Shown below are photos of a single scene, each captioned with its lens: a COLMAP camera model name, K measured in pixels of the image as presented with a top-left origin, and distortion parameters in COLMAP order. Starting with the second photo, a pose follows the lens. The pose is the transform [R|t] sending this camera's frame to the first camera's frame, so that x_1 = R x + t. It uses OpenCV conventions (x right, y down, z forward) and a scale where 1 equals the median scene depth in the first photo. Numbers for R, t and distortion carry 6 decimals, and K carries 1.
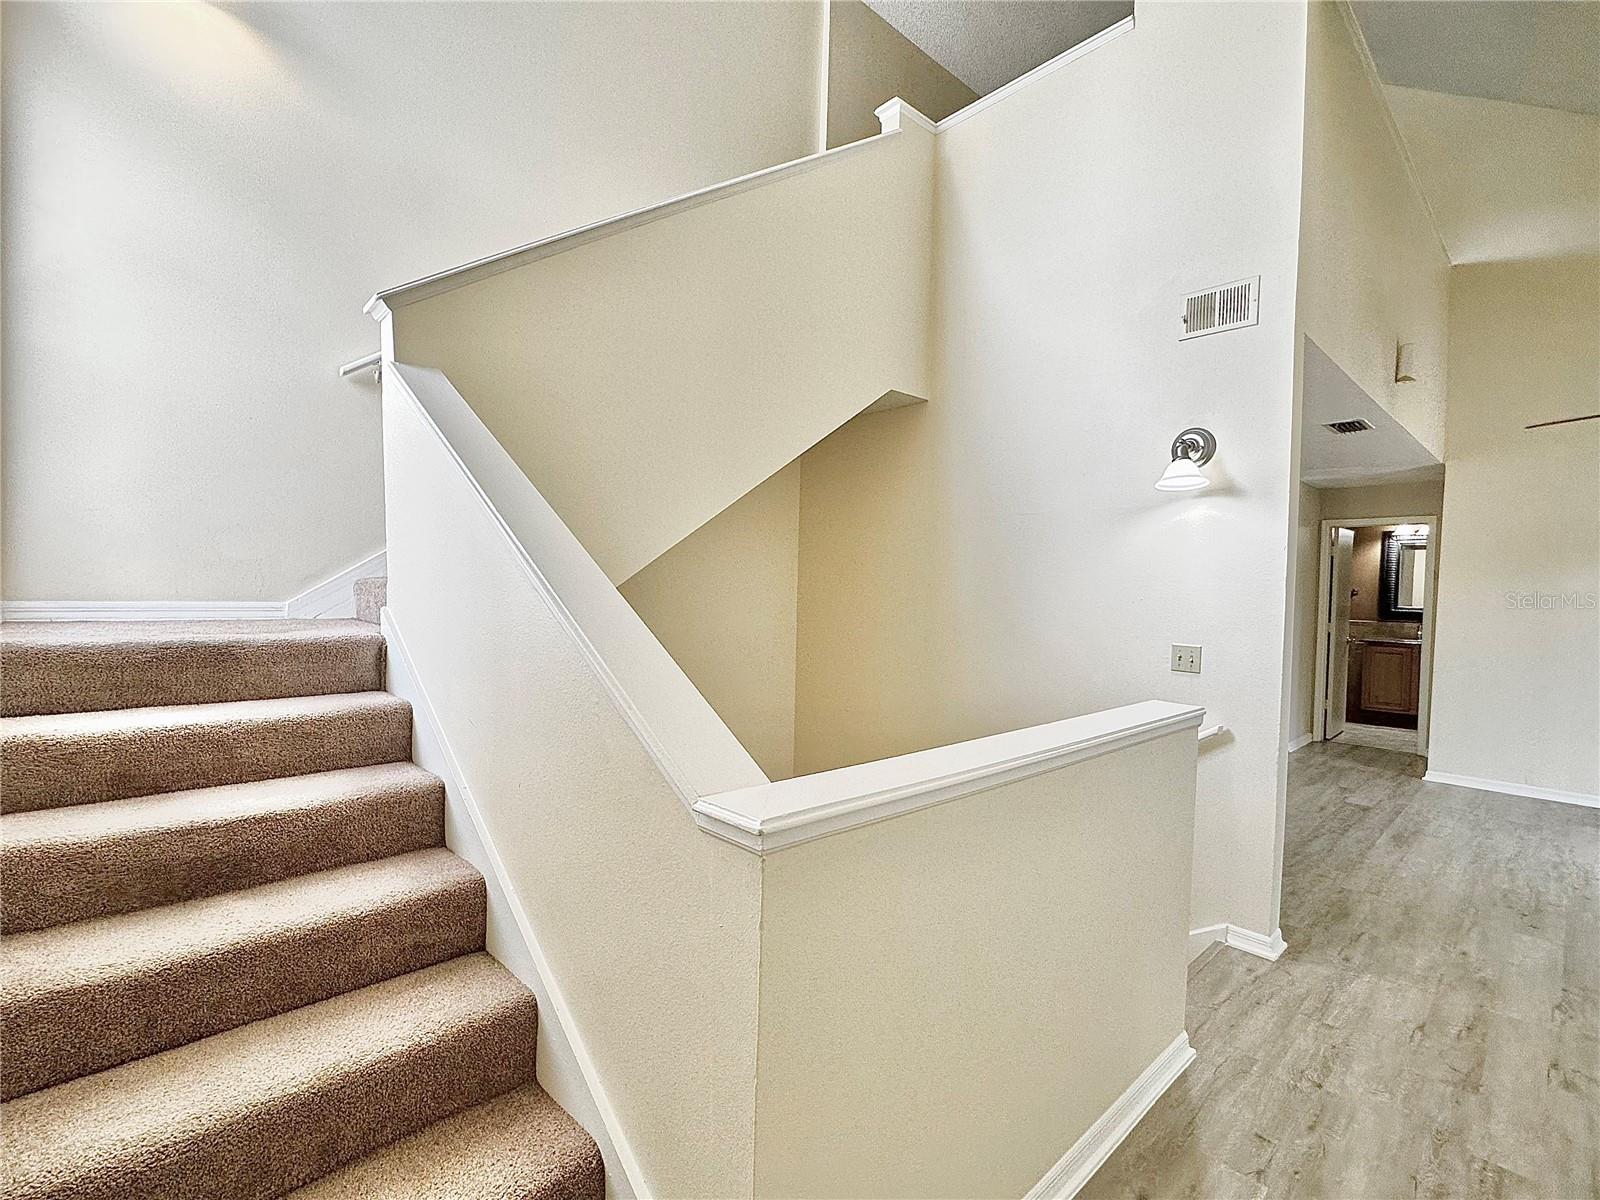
lens RADIAL K [[735.8, 0, 793.5], [0, 735.8, 606.3], [0, 0, 1]] dist [-0.006382, -0.000313]
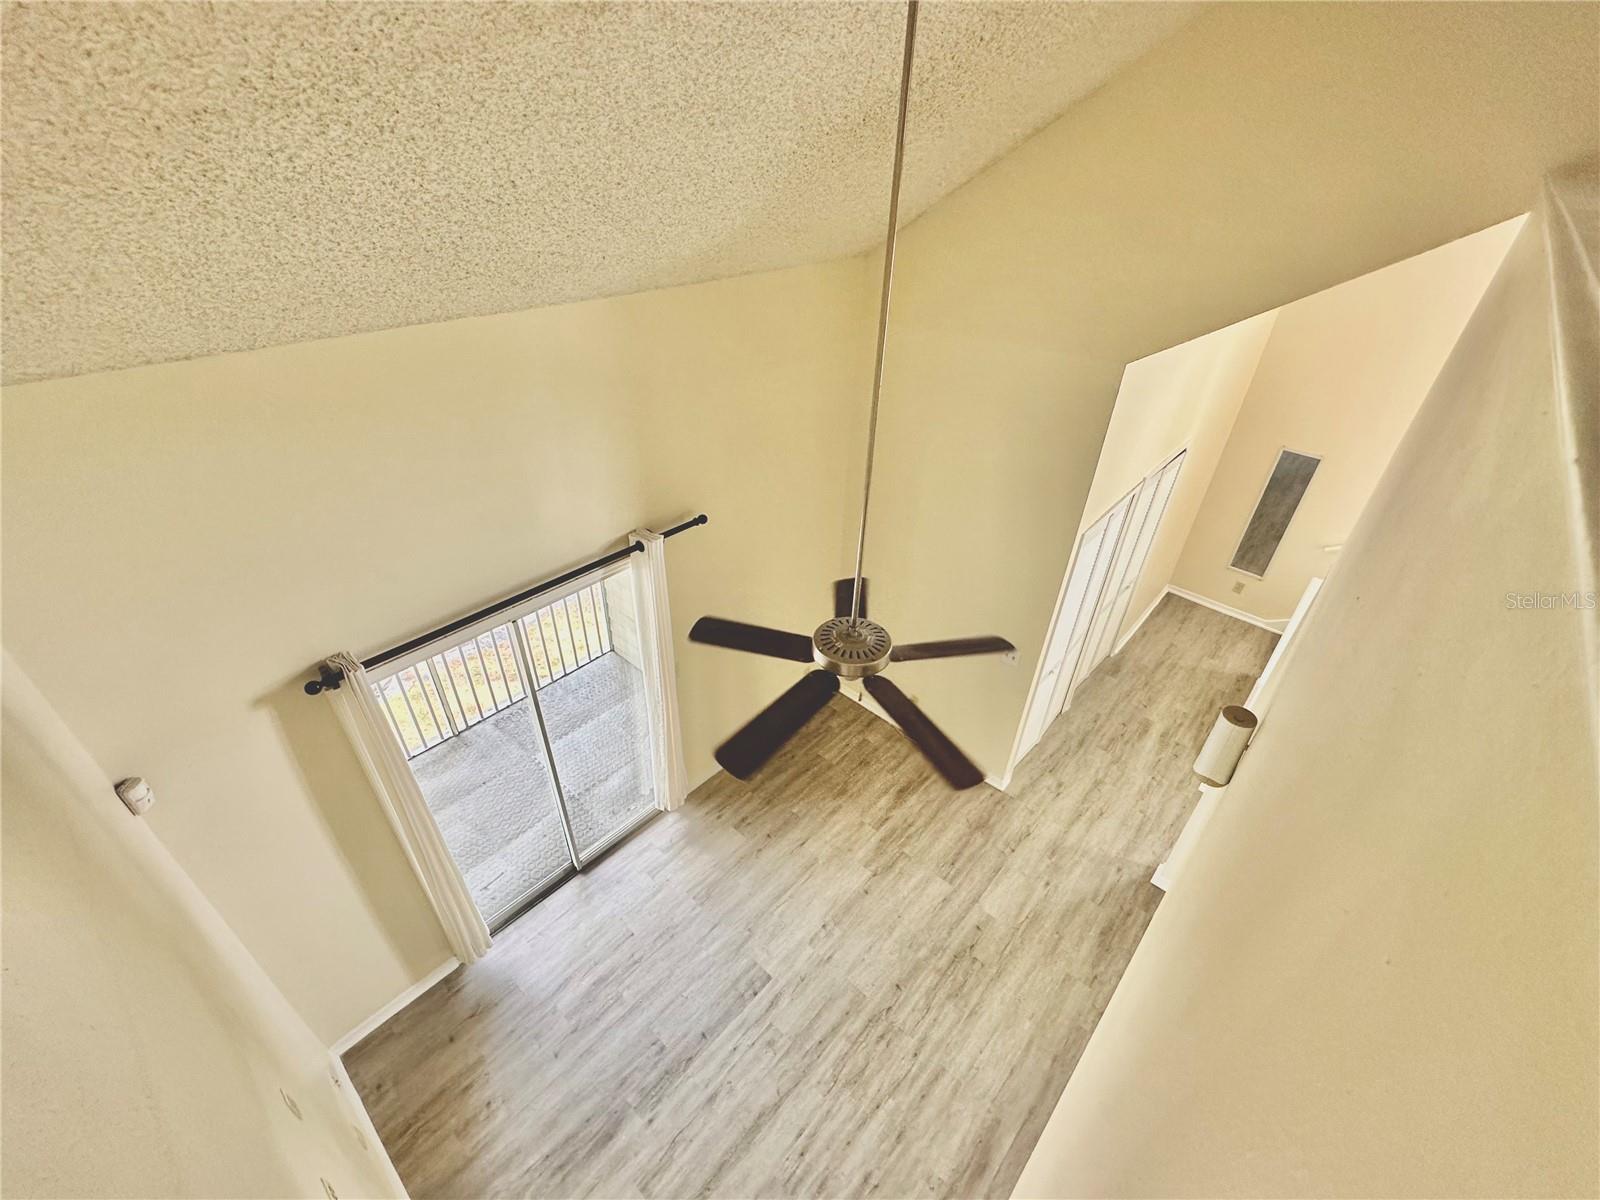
lens RADIAL K [[687.3, 0, 796.5], [0, 687.3, 604.9], [0, 0, 1]] dist [-0.004318, 0.001270]
pose [[-0.994702, 0.009657, -0.102343, 1.094625], [-0.053624, 0.800642, 0.596739, -0.612745], [0.087703, 0.599065, -0.795883, 1.209904]]
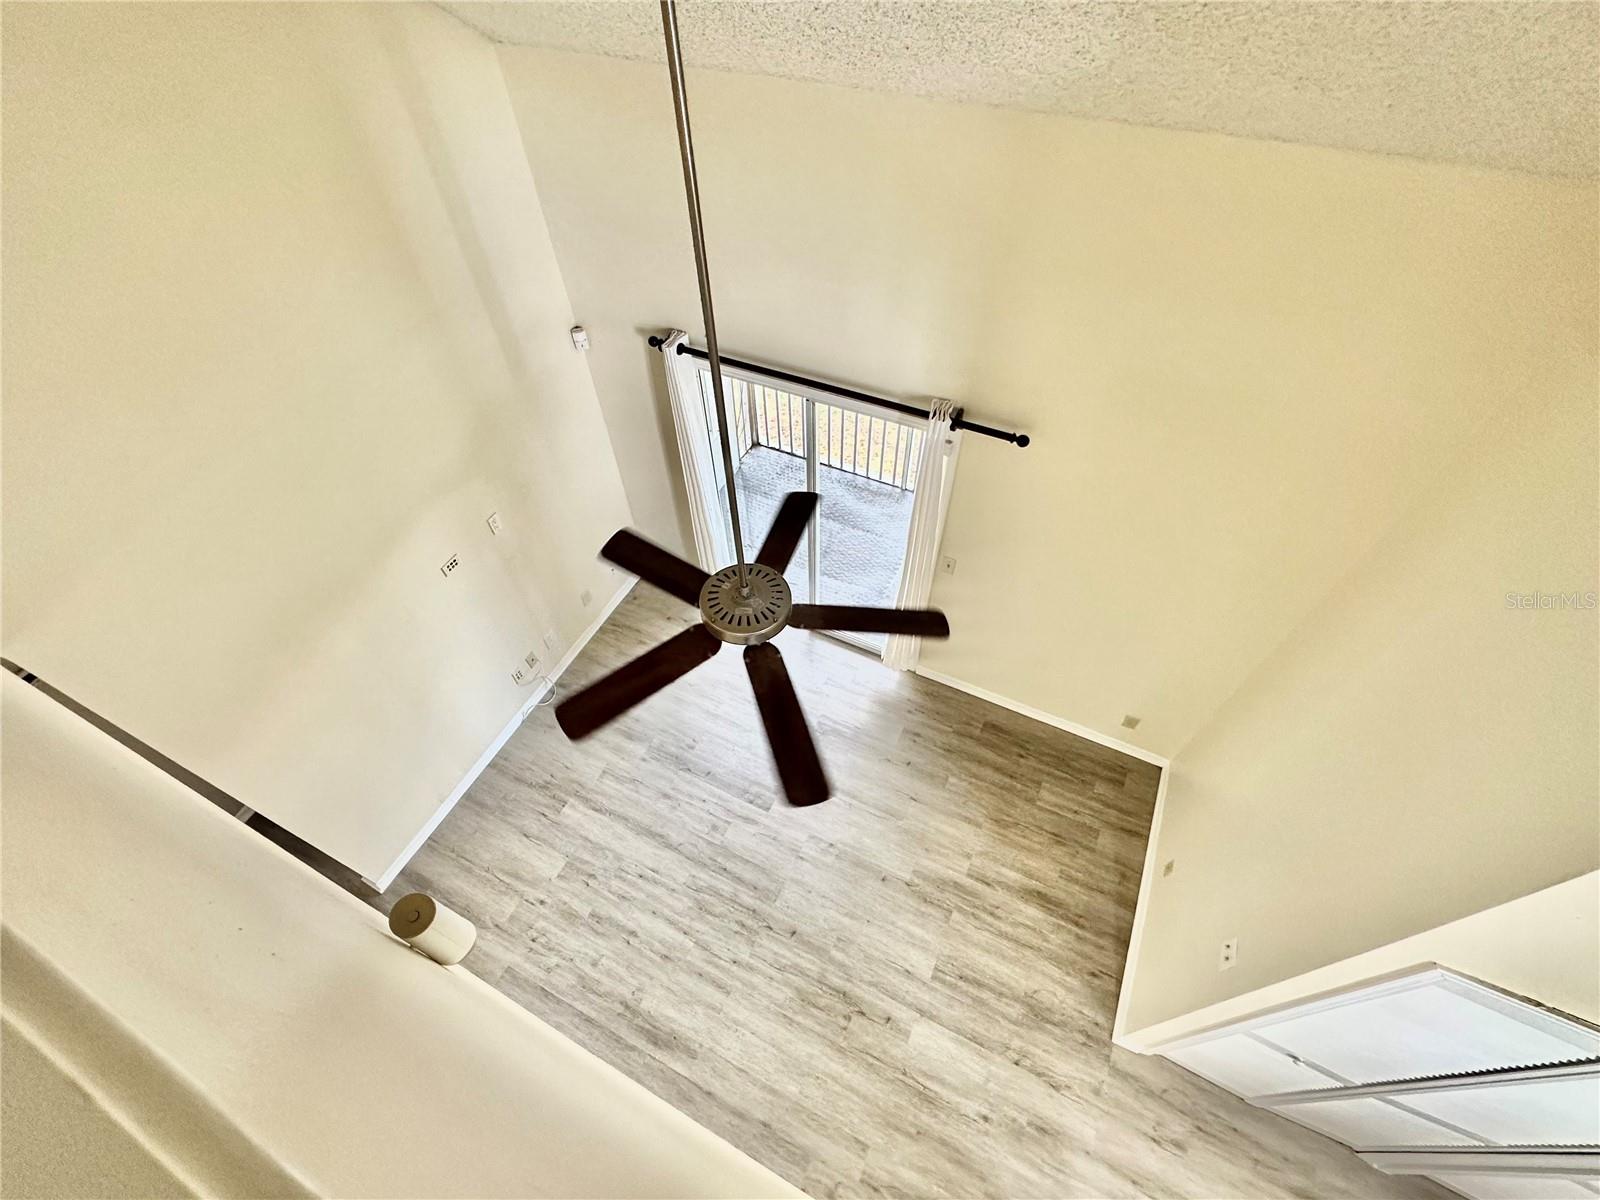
lens RADIAL K [[687.3, 0, 796.5], [0, 687.3, 604.9], [0, 0, 1]] dist [-0.004318, 0.001270]
pose [[-0.358376, -0.739340, 0.570038, 0.680589], [0.048756, 0.594940, 0.802290, -0.643248], [-0.932303, 0.315314, -0.177165, 0.823759]]
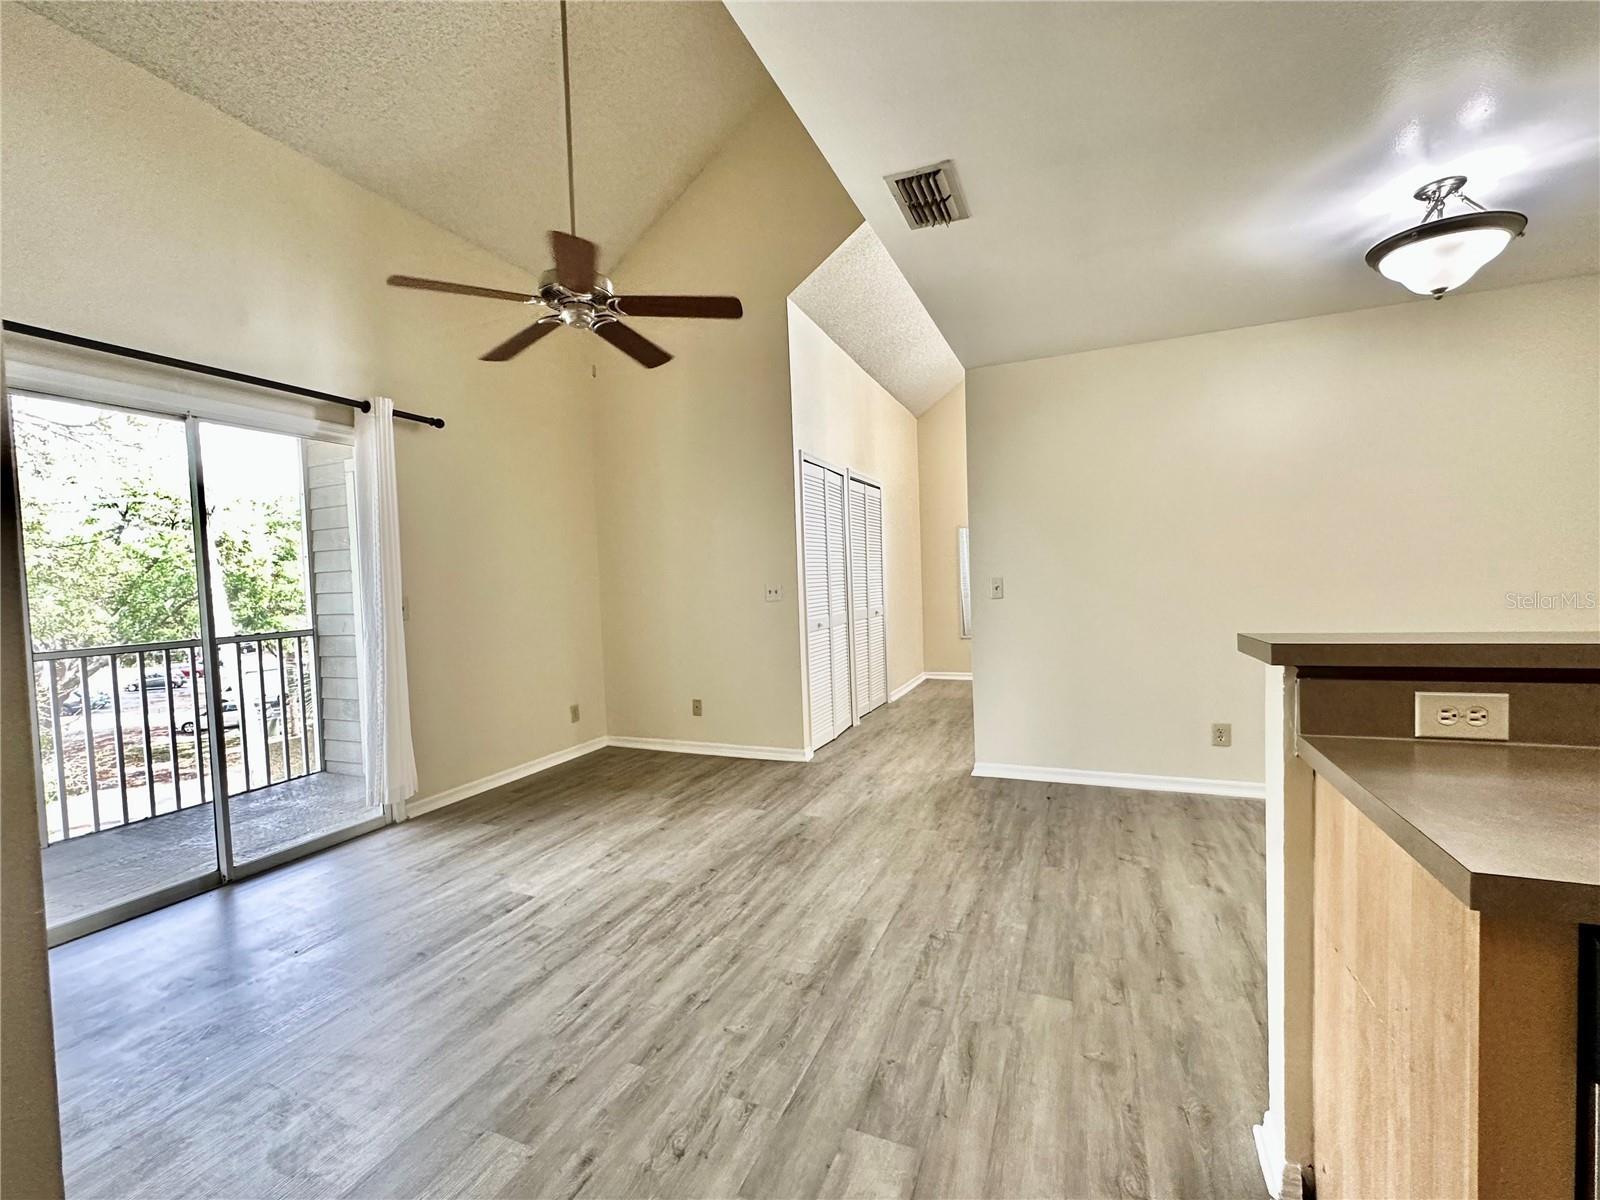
lens RADIAL K [[687.3, 0, 796.5], [0, 687.3, 604.9], [0, 0, 1]] dist [-0.004318, 0.001270]
pose [[-0.912843, 0.029244, -0.407262, 1.068628], [0.004969, 0.998154, 0.060535, 0.016763], [0.408280, 0.053235, -0.911303, 1.447322]]
